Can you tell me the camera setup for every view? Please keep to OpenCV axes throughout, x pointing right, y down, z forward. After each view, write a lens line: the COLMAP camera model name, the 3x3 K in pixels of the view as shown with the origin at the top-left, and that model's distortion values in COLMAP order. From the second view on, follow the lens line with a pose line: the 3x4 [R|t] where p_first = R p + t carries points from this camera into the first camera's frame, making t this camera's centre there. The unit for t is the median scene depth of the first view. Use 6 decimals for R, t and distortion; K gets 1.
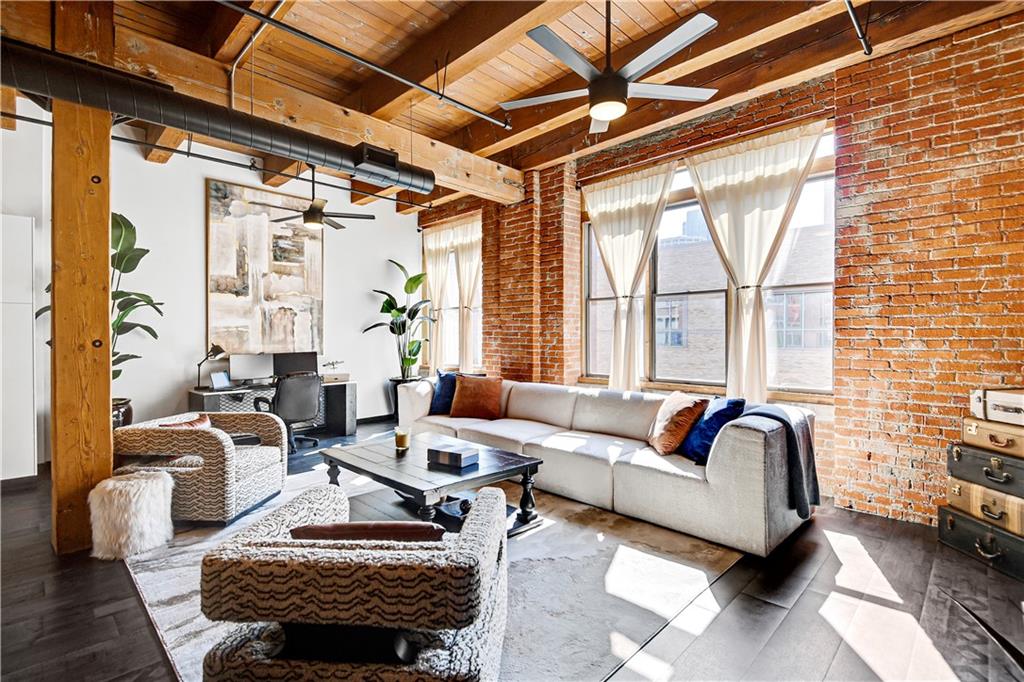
lens RADIAL K [[485.2, 0, 520.4], [0, 485.2, 339.1], [0, 0, 1]] dist [0.018001, -0.013987]
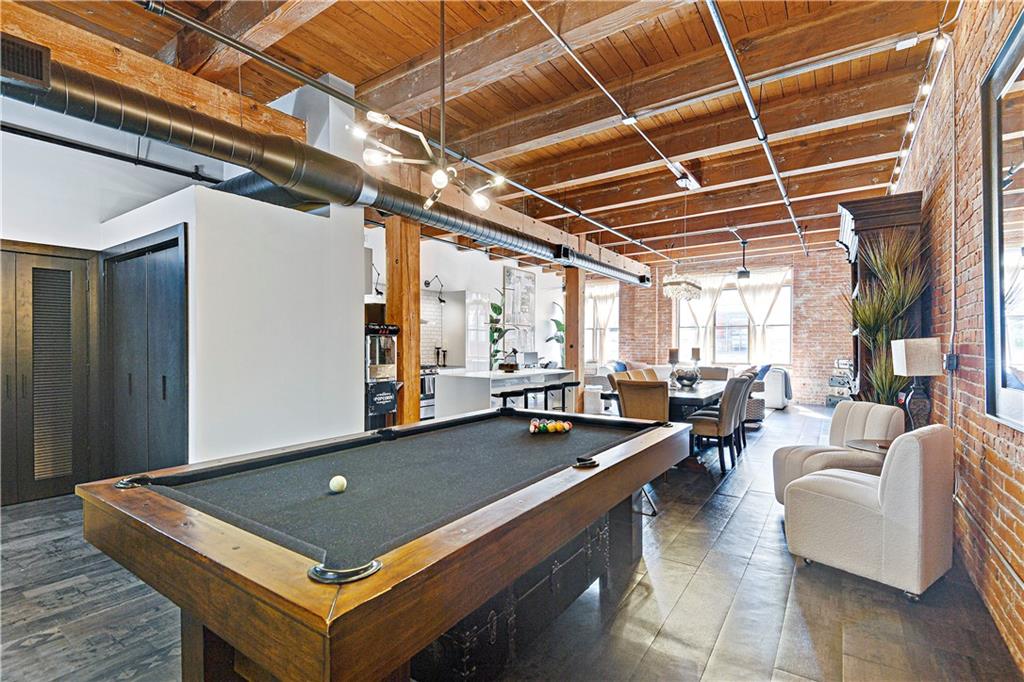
lens RADIAL K [[485.2, 0, 514.3], [0, 485.2, 349.4], [0, 0, 1]] dist [0.018001, -0.013987]
pose [[0.983623, -0.002499, 0.180222, -0.949817], [0.000994, 0.999964, 0.008442, -0.001005], [-0.180237, -0.008125, 0.983590, -0.977682]]
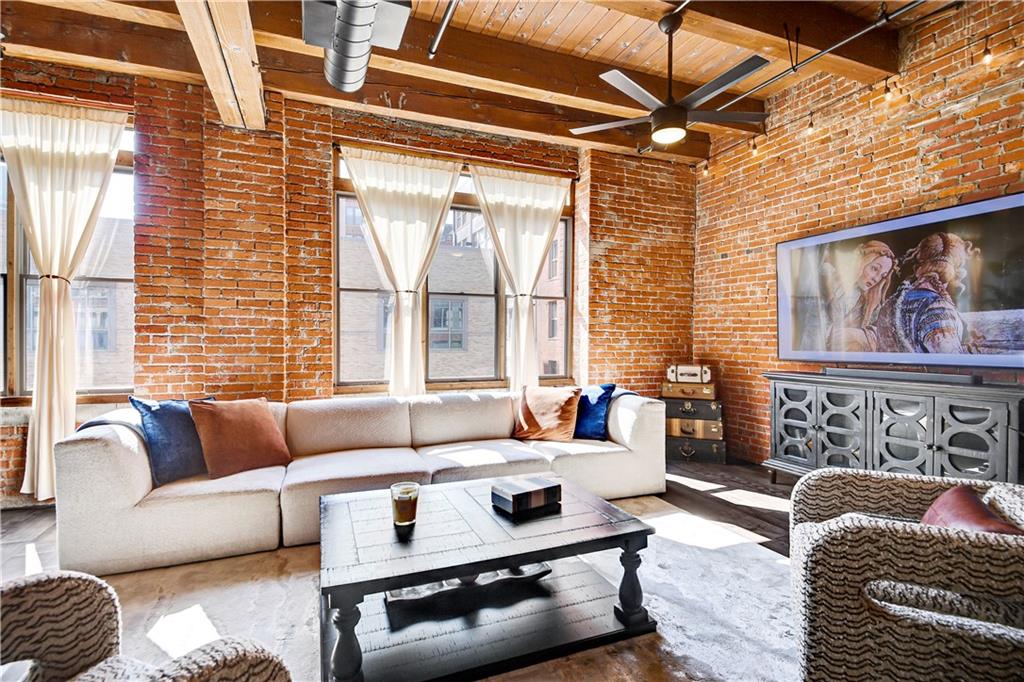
lens RADIAL K [[485.2, 0, 508.8], [0, 485.2, 339.3], [0, 0, 1]] dist [0.018001, -0.013987]
pose [[0.389640, 0.001408, 0.920966, -0.472871], [0.002508, 0.999994, -0.002590, 0.003448], [-0.920964, 0.003319, 0.389634, 0.420461]]
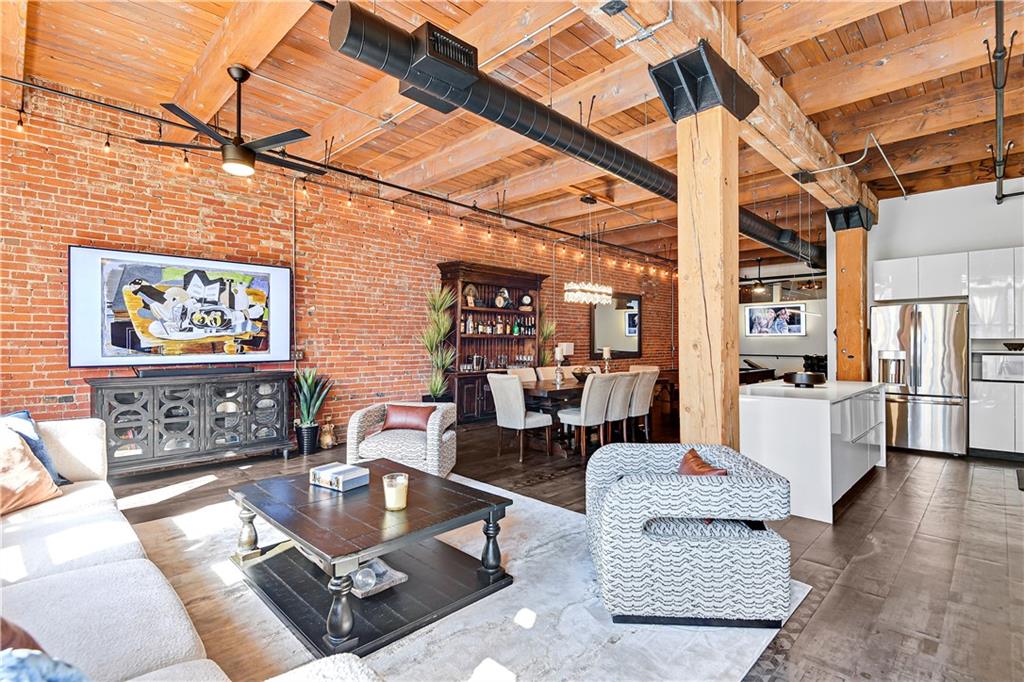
lens RADIAL K [[485.2, 0, 507.7], [0, 485.2, 340.1], [0, 0, 1]] dist [0.018001, -0.013987]
pose [[-0.999948, -0.004299, 0.009232, -0.252951], [-0.004260, 0.999982, 0.004288, -0.014086], [-0.009251, 0.004249, -0.999948, 1.101424]]
